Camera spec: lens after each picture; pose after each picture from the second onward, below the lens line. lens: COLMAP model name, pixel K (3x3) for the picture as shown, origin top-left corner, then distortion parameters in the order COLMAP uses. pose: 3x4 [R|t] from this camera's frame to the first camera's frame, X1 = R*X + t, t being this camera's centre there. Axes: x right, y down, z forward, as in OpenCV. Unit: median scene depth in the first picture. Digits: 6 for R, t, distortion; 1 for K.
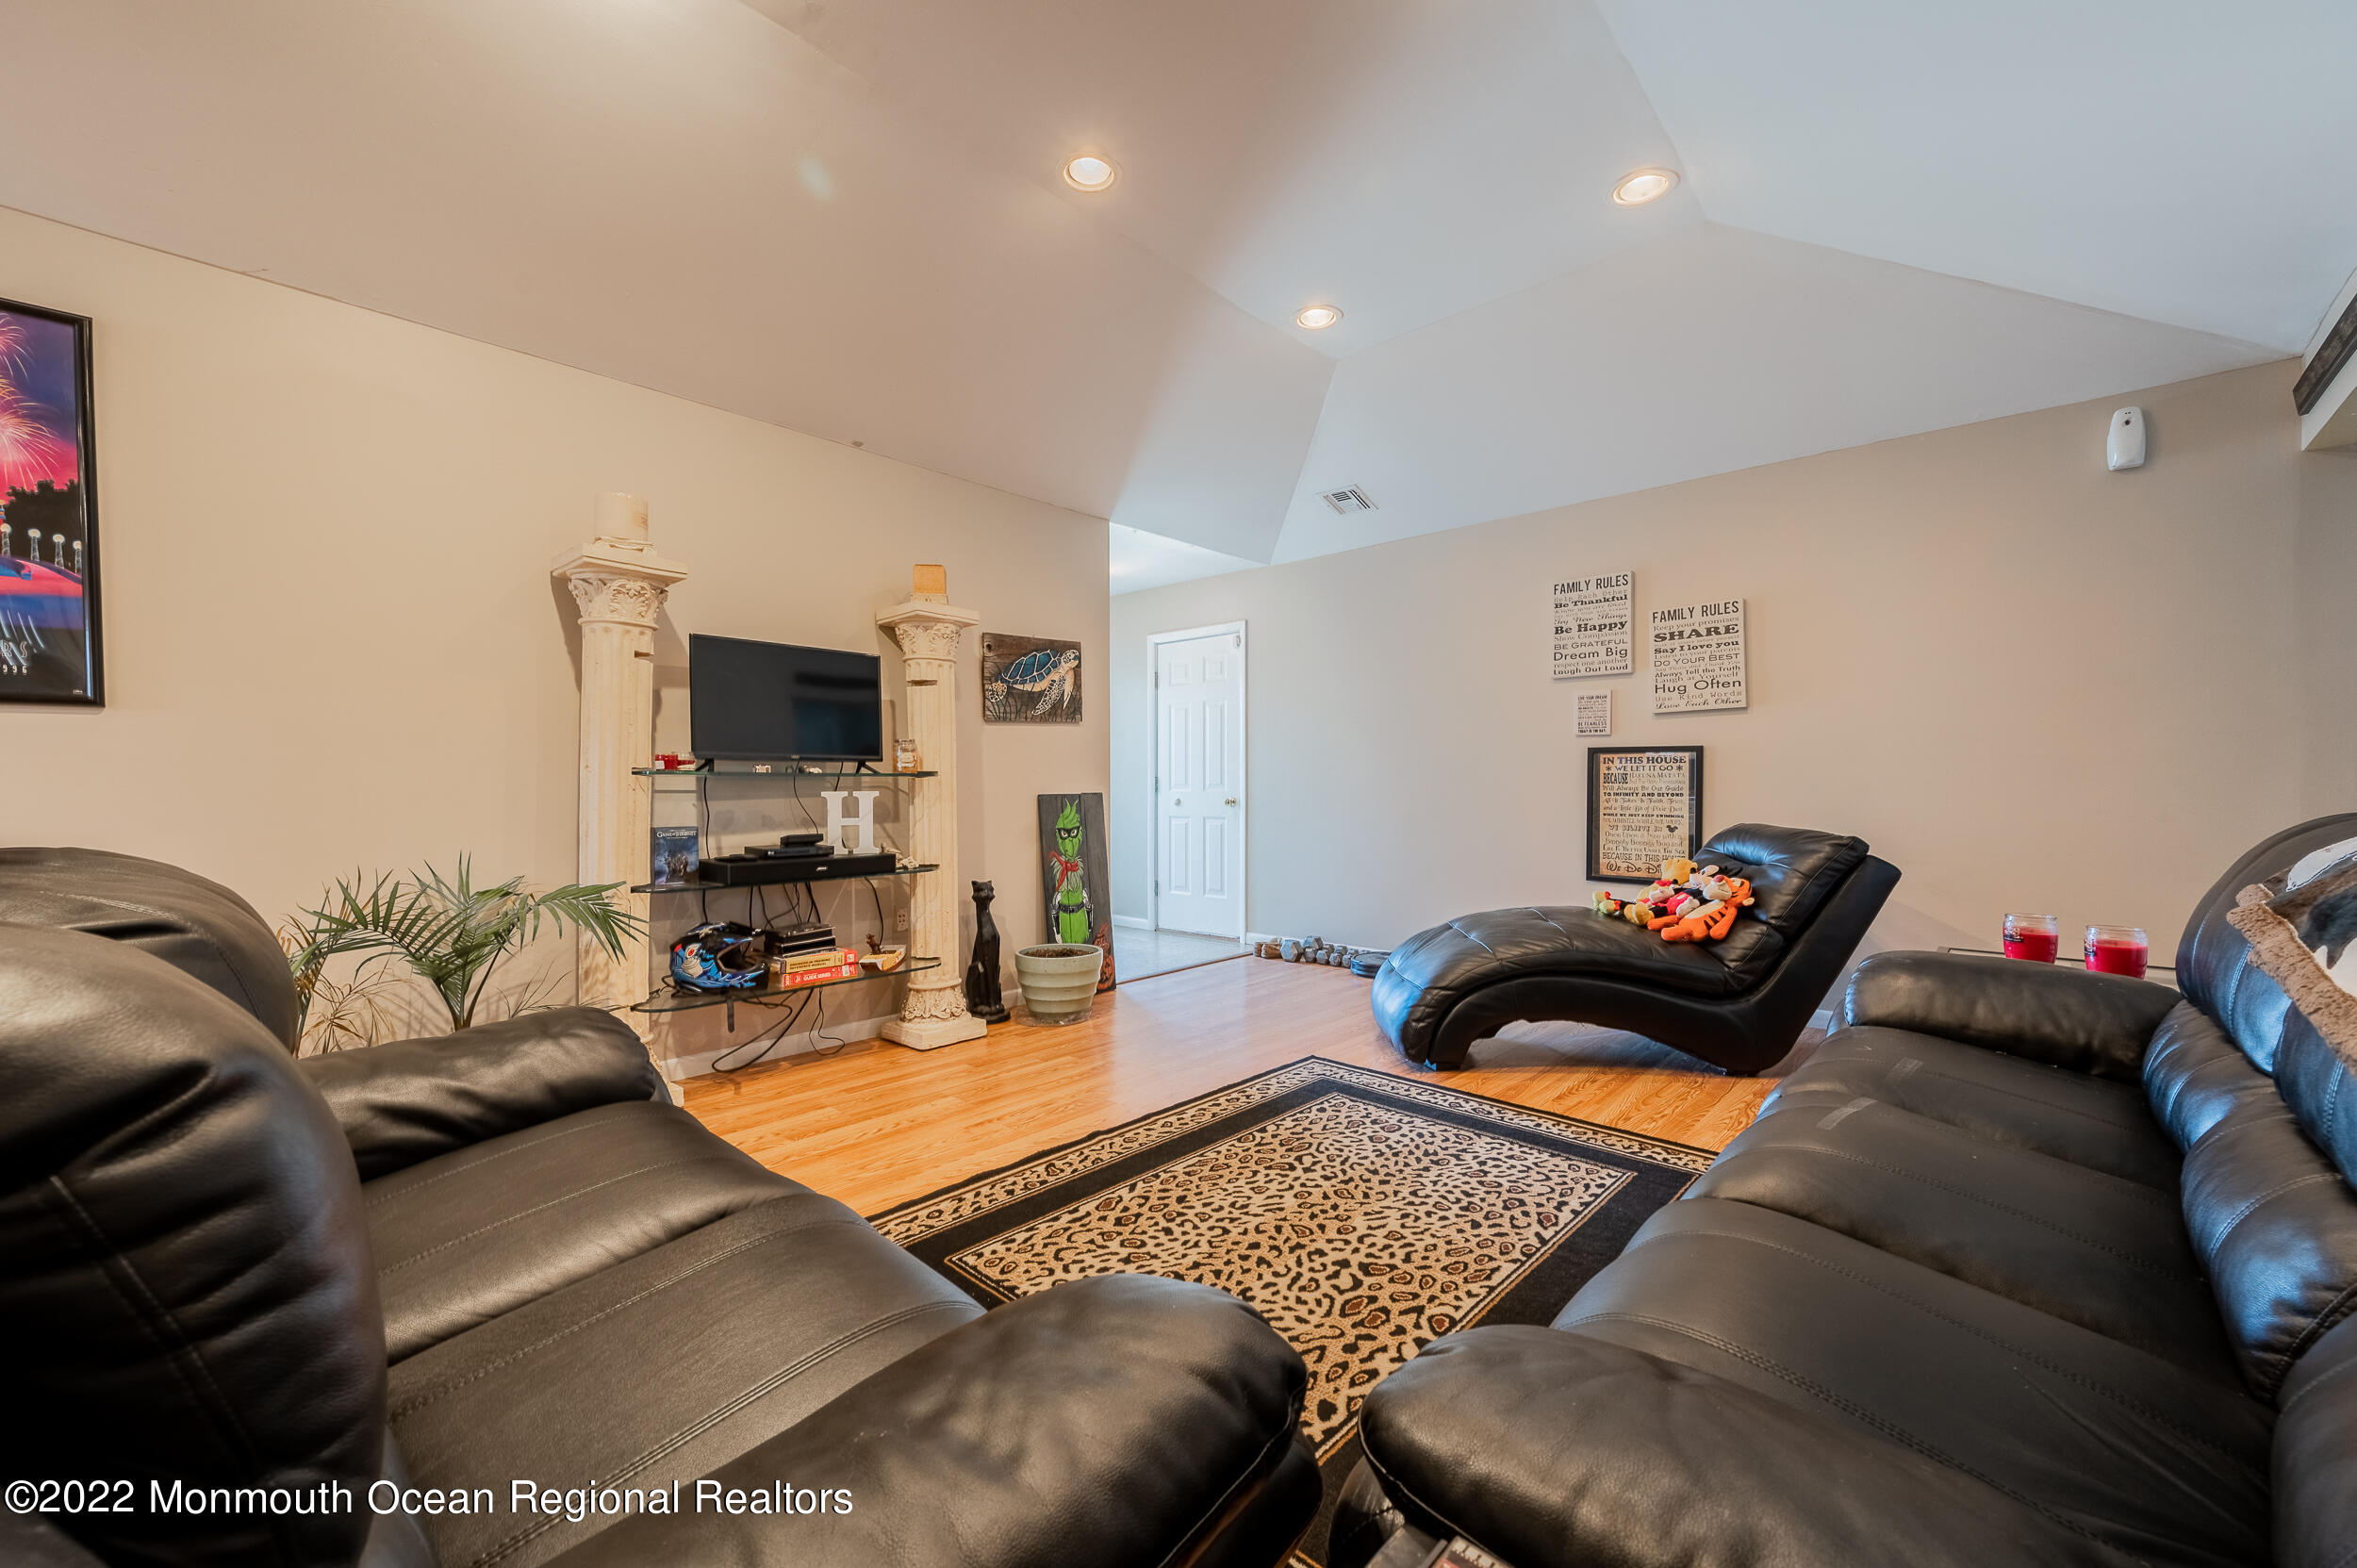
lens RADIAL K [[944.8, 0, 1178.4], [0, 944.8, 787.0], [0, 0, 1]] dist [0.009378, -0.001354]
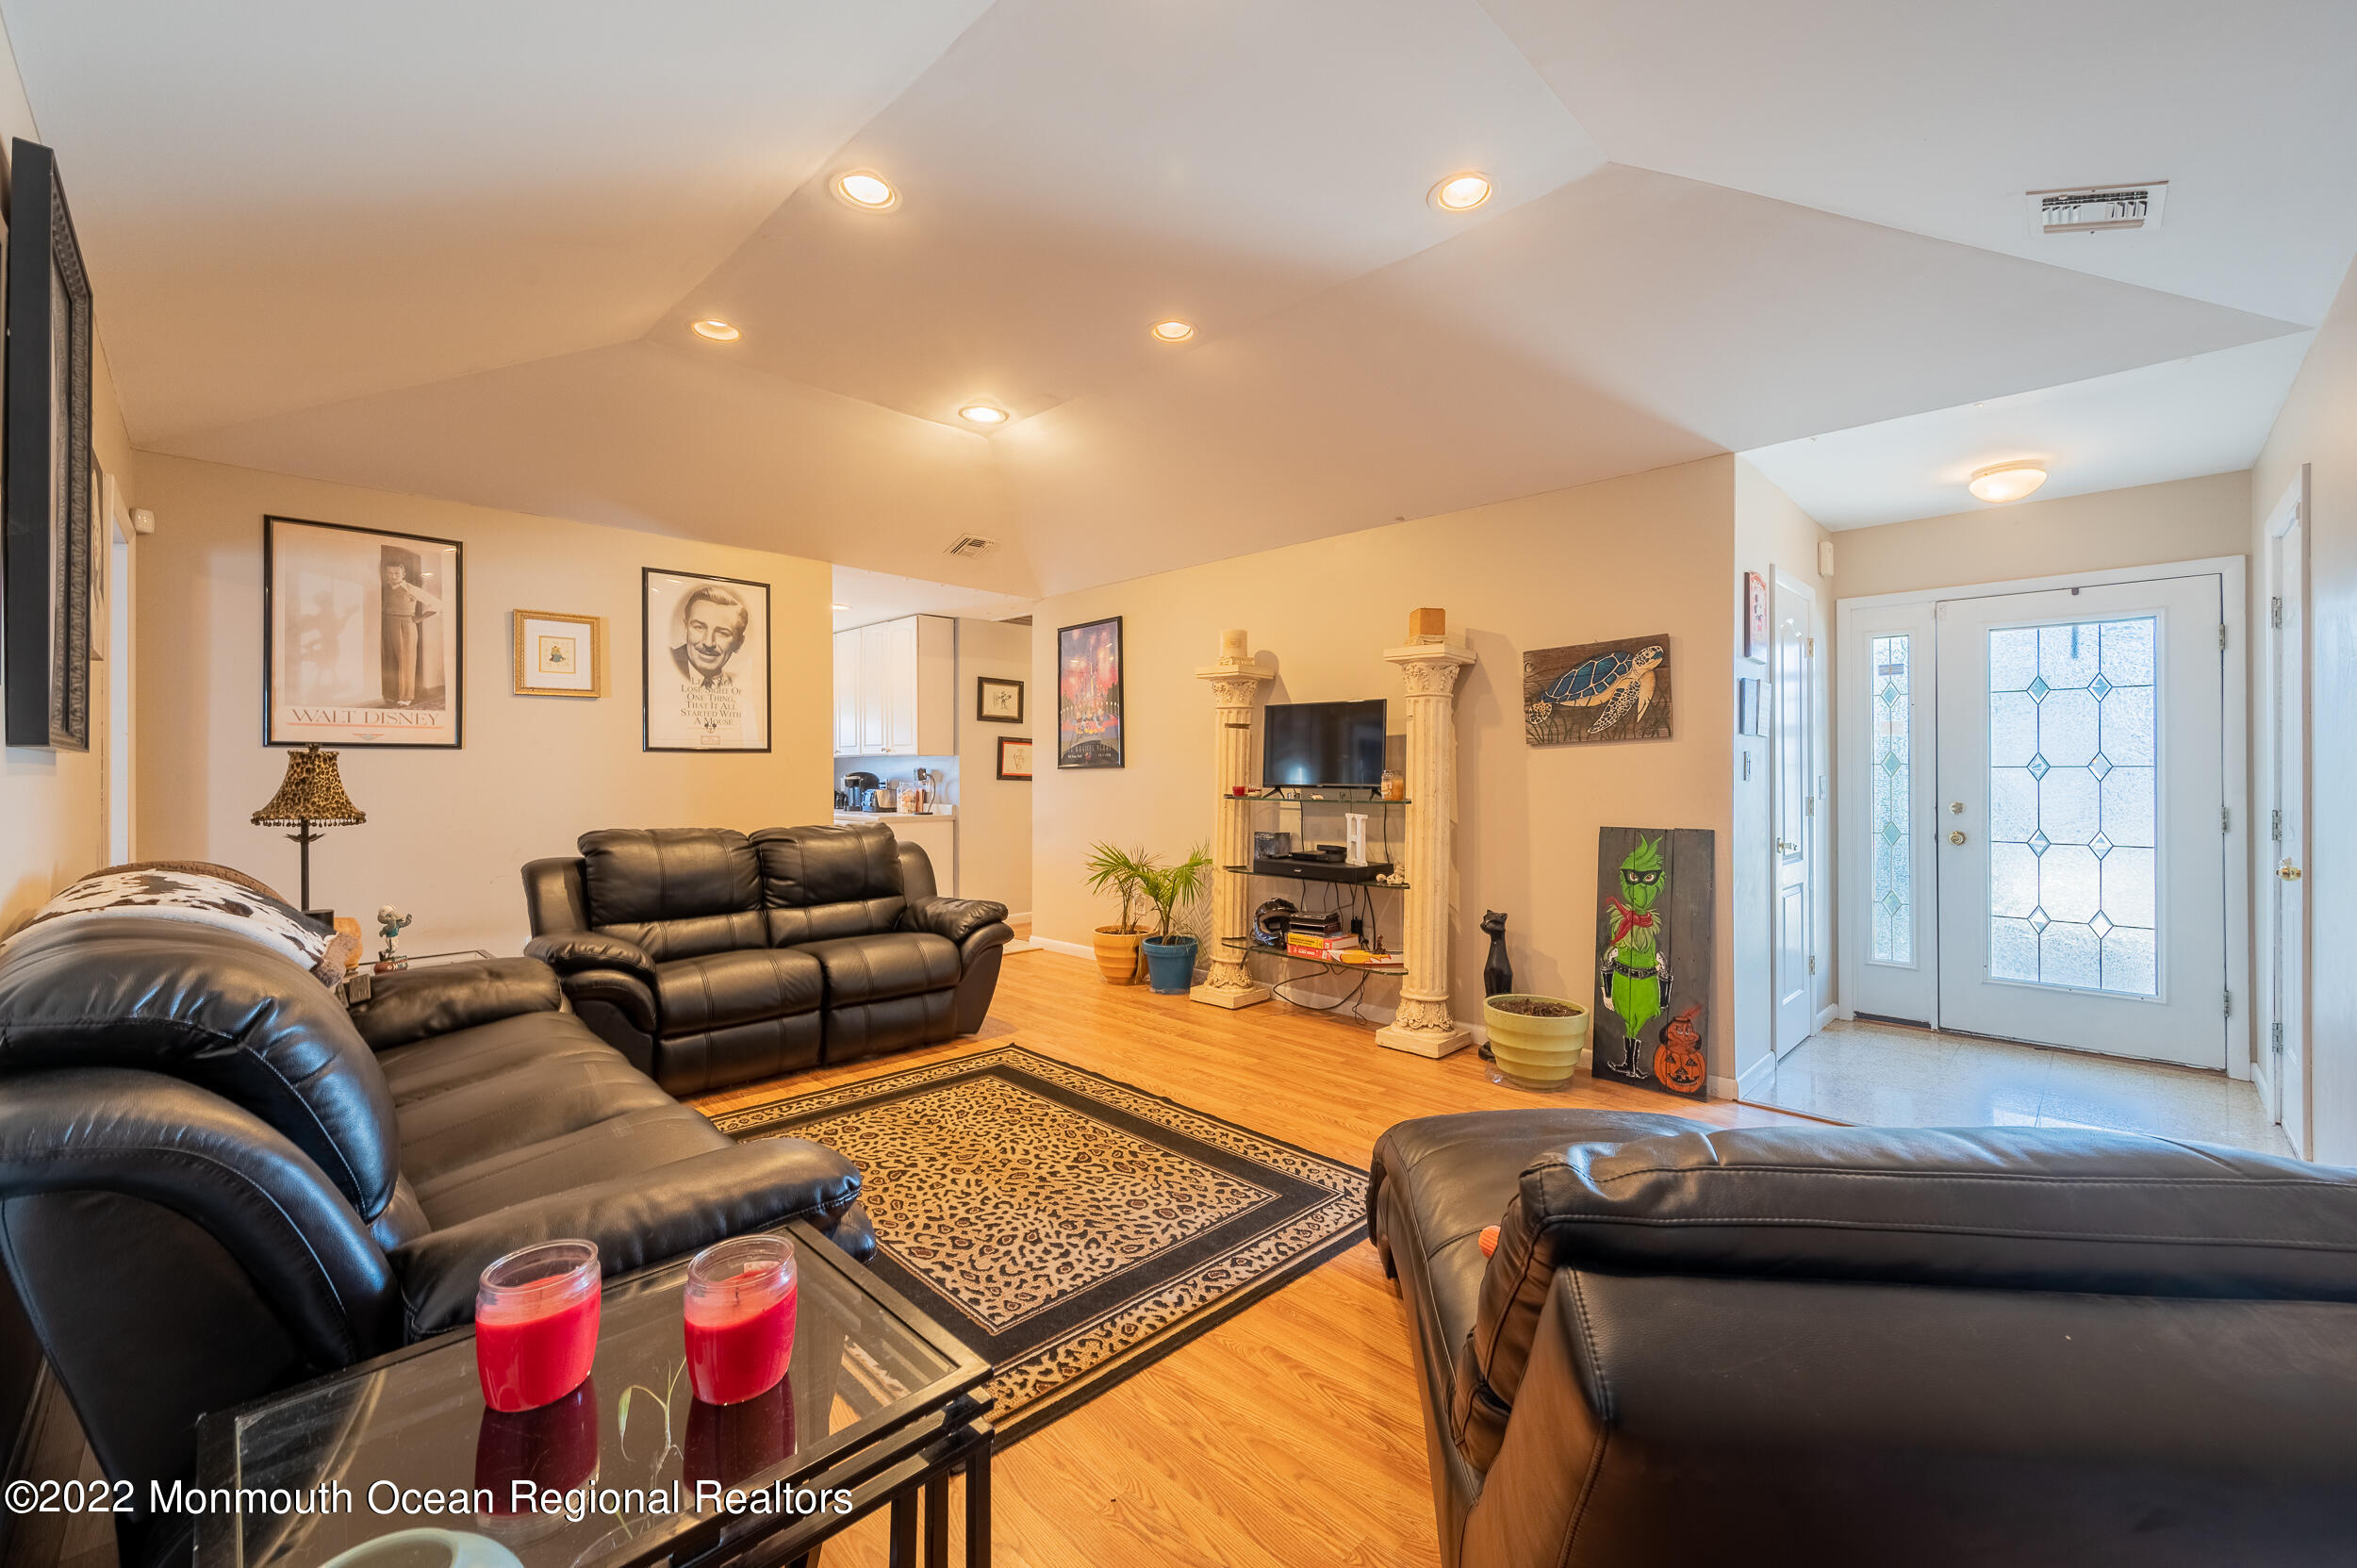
lens RADIAL K [[944.8, 0, 1188.3], [0, 944.8, 768.6], [0, 0, 1]] dist [0.009378, -0.001354]
pose [[-0.040075, -0.003849, -0.999189, 1.047204], [-0.004736, 0.999982, -0.003663, -0.057553], [0.999185, 0.004585, -0.040093, 0.976938]]
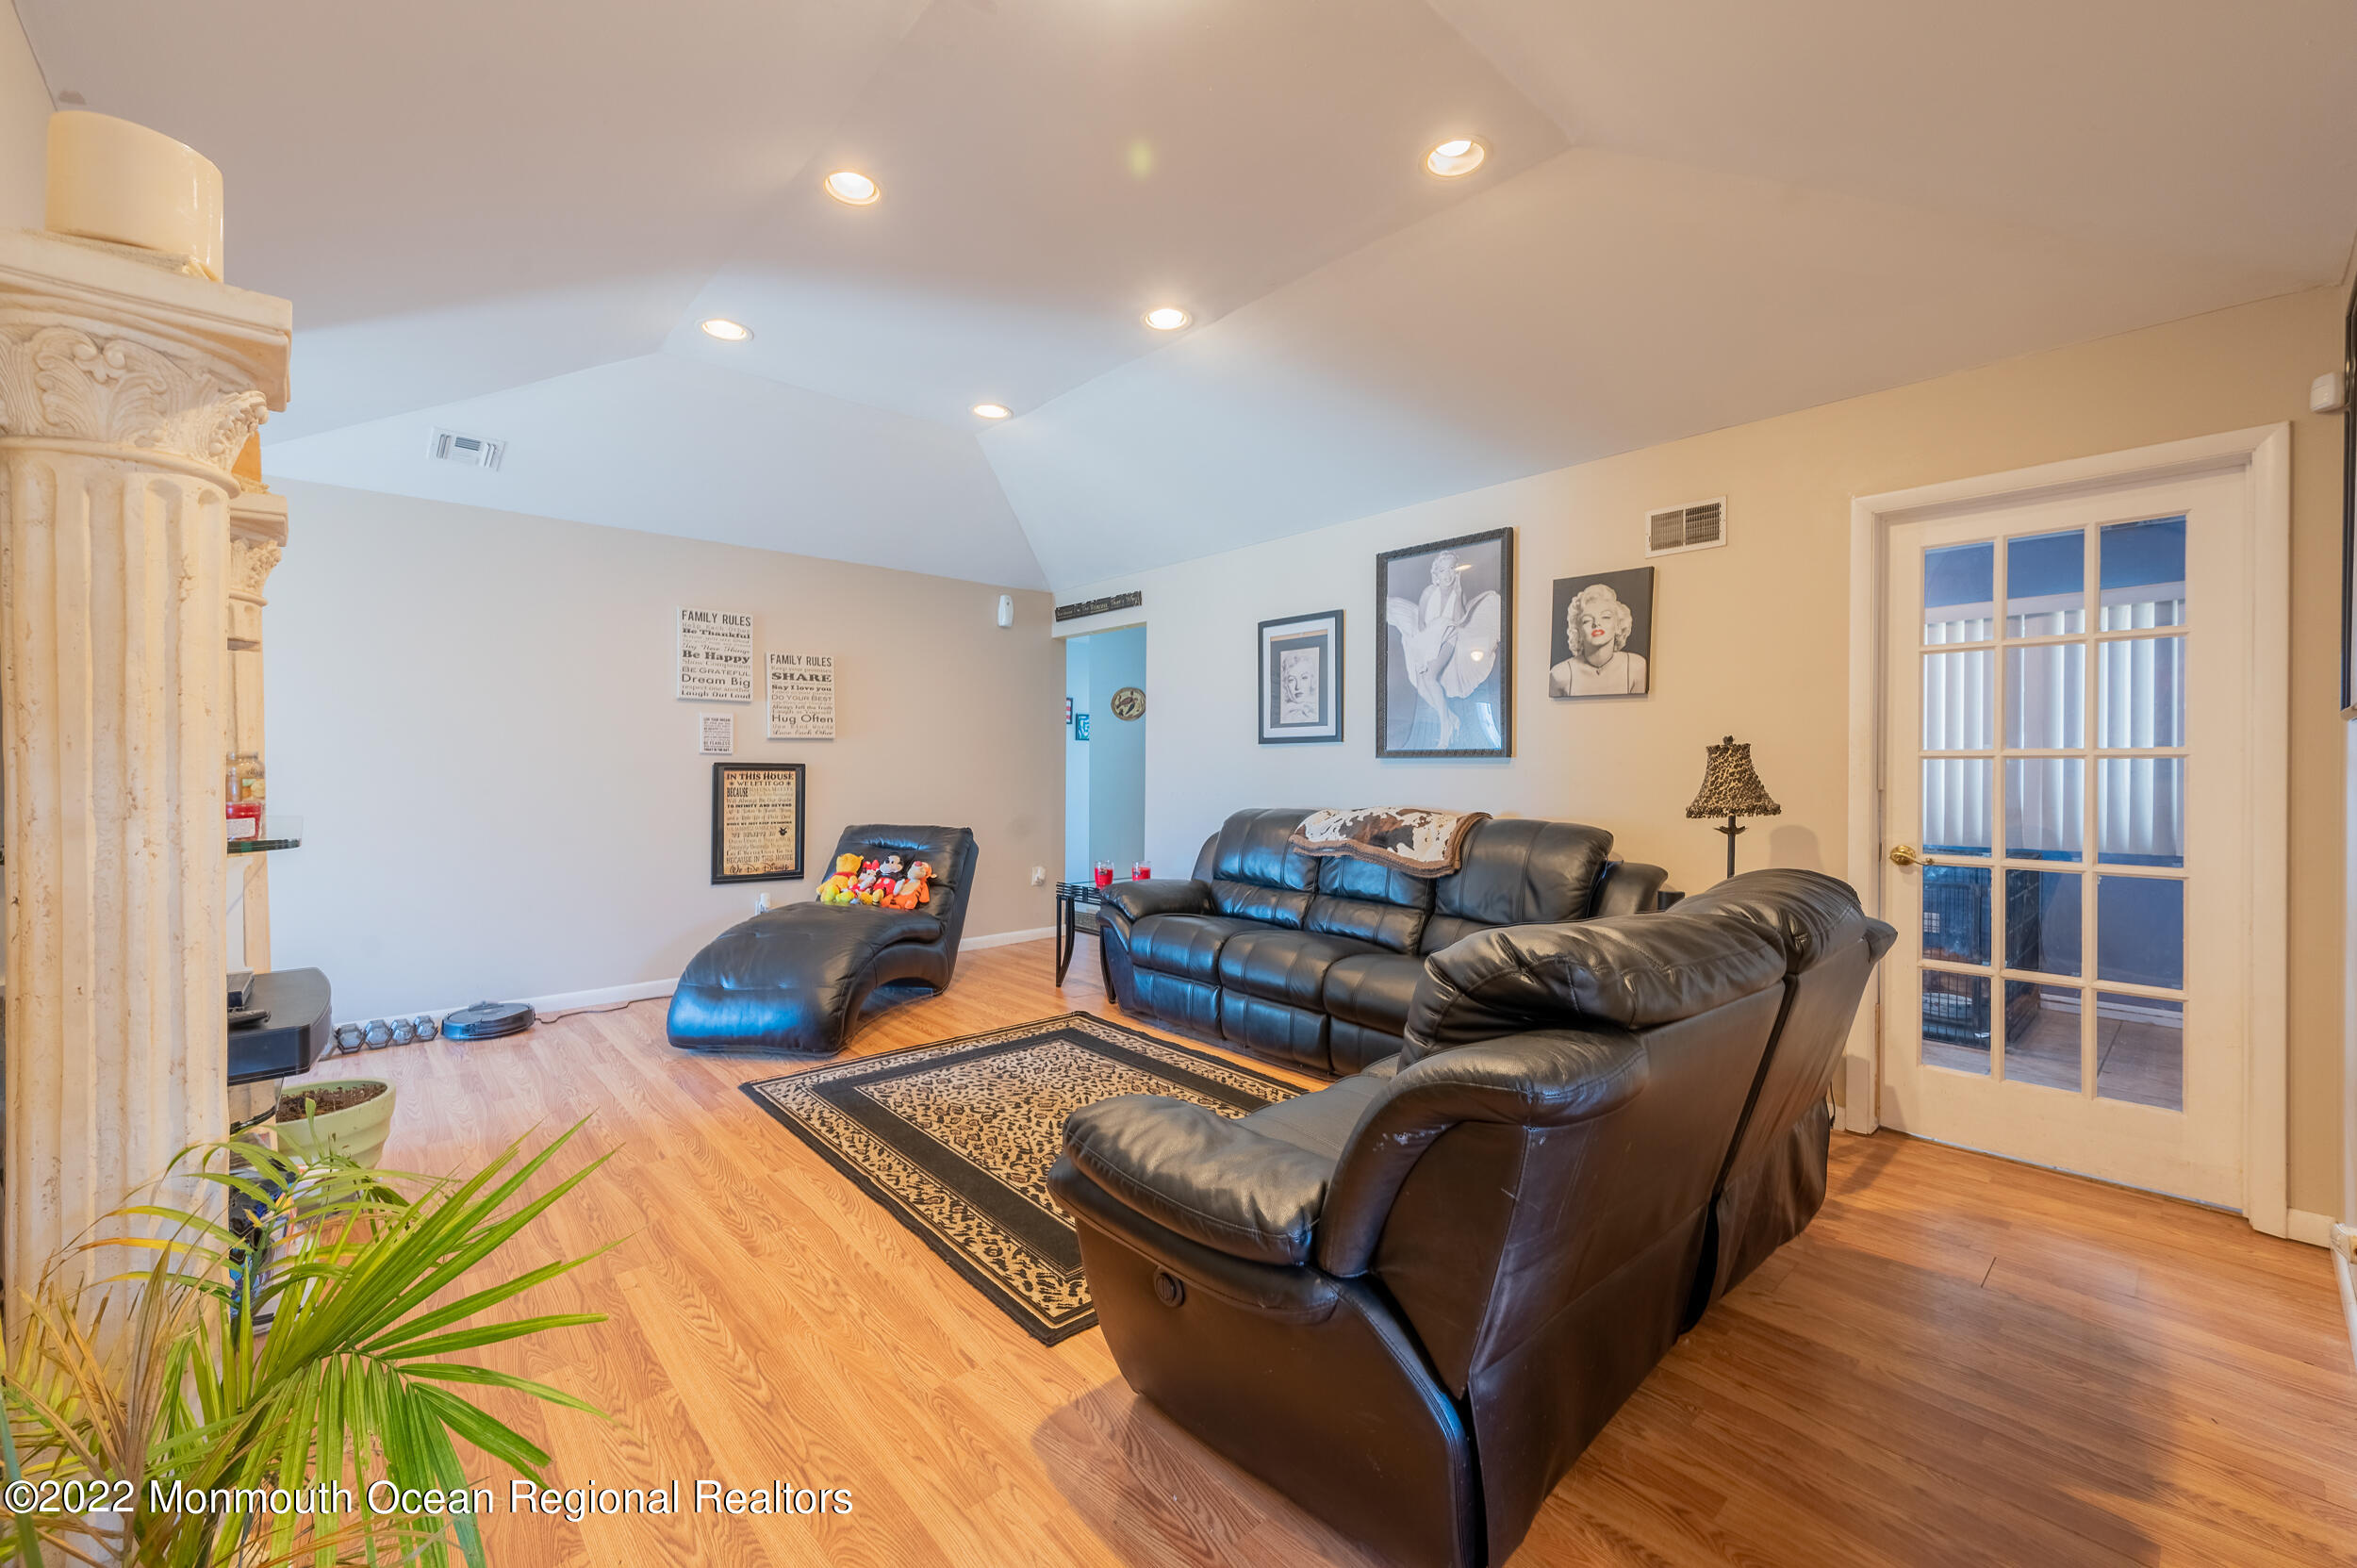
lens RADIAL K [[944.8, 0, 1179.7], [0, 944.8, 778.3], [0, 0, 1]] dist [0.009378, -0.001354]
pose [[0.090870, -0.009611, 0.995816, -0.930597], [0.002007, 0.999953, 0.009468, -0.052053], [-0.995861, 0.001138, 0.090885, 0.526567]]
